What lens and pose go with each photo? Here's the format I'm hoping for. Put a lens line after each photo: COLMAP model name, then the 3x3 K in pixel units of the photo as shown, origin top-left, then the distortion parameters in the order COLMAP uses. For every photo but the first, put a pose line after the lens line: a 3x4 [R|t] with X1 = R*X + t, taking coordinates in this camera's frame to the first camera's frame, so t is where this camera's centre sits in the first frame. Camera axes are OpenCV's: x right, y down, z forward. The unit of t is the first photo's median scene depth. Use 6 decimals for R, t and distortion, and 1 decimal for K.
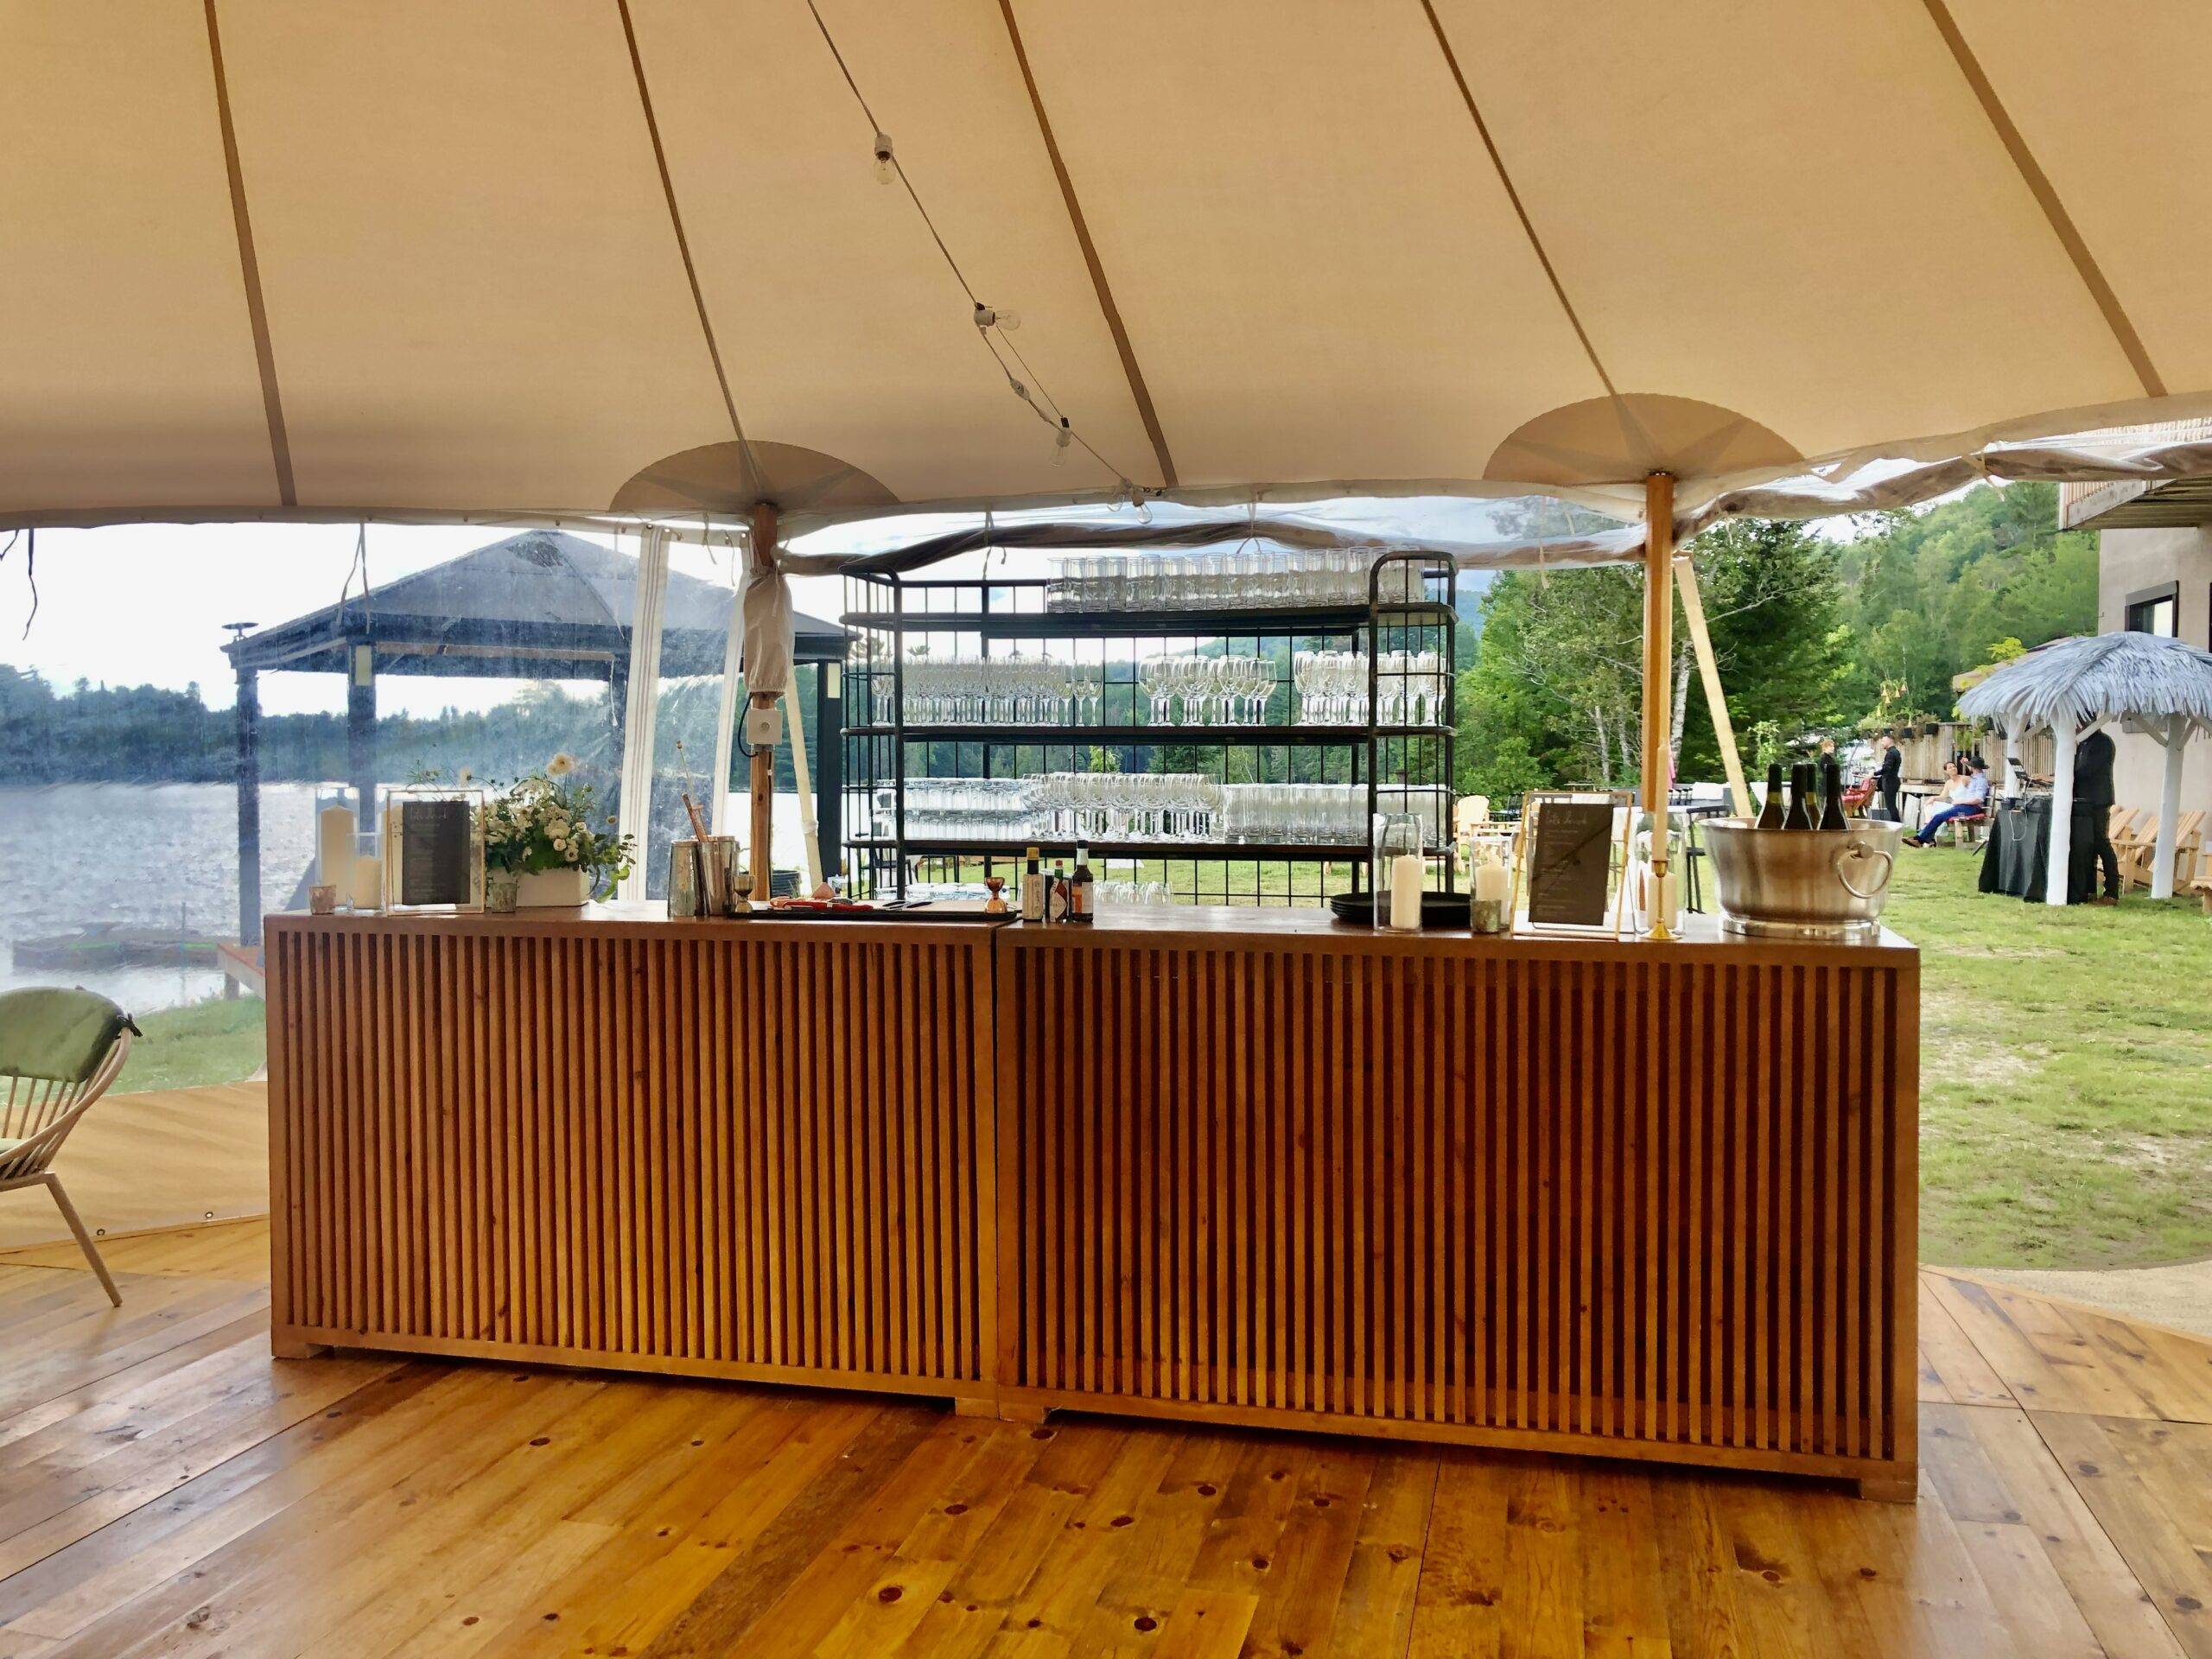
lens RADIAL K [[1796.5, 0, 1106.0], [0, 1796.5, 829.5], [0, 0, 1]] dist [0.062704, -0.147178]
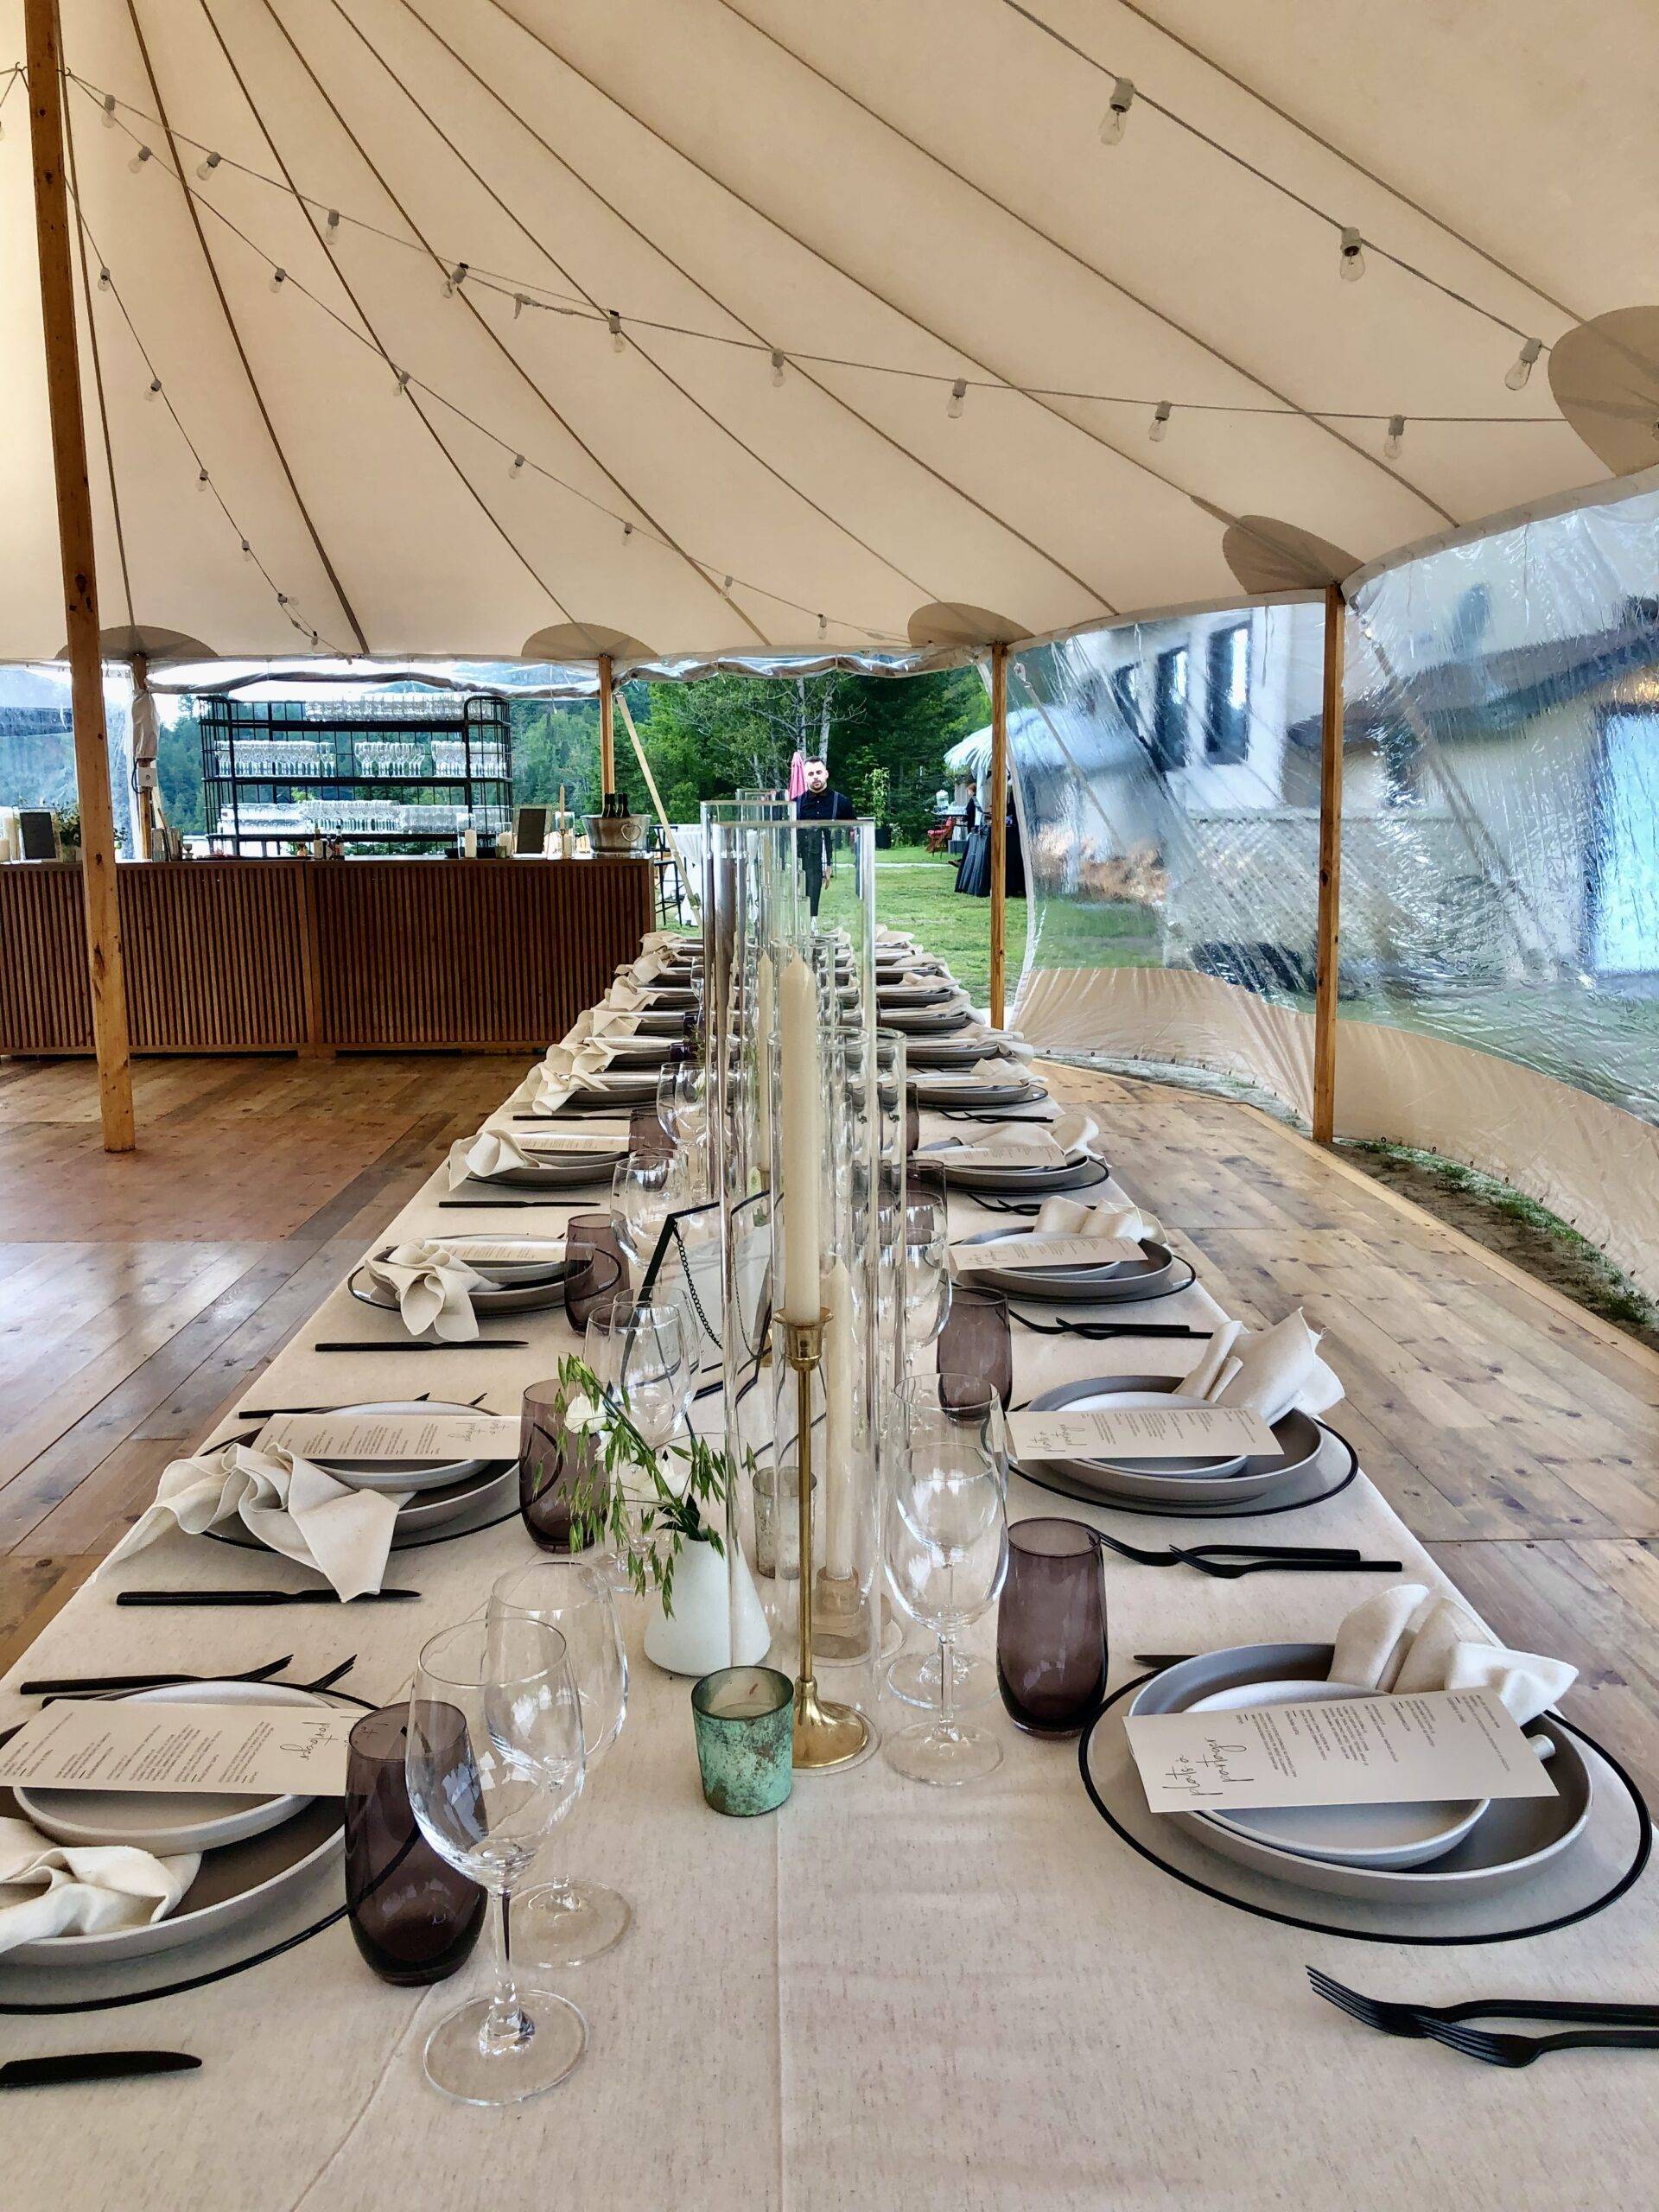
lens RADIAL K [[1856.0, 0, 829.5], [0, 1856.0, 1106.0], [0, 0, 1]] dist [0.085714, -0.311810]
pose [[0.961920, -0.049138, 0.268877, -0.053478], [0.016318, 0.992277, 0.122963, 0.062072], [-0.272842, -0.113893, 0.955293, -1.227111]]
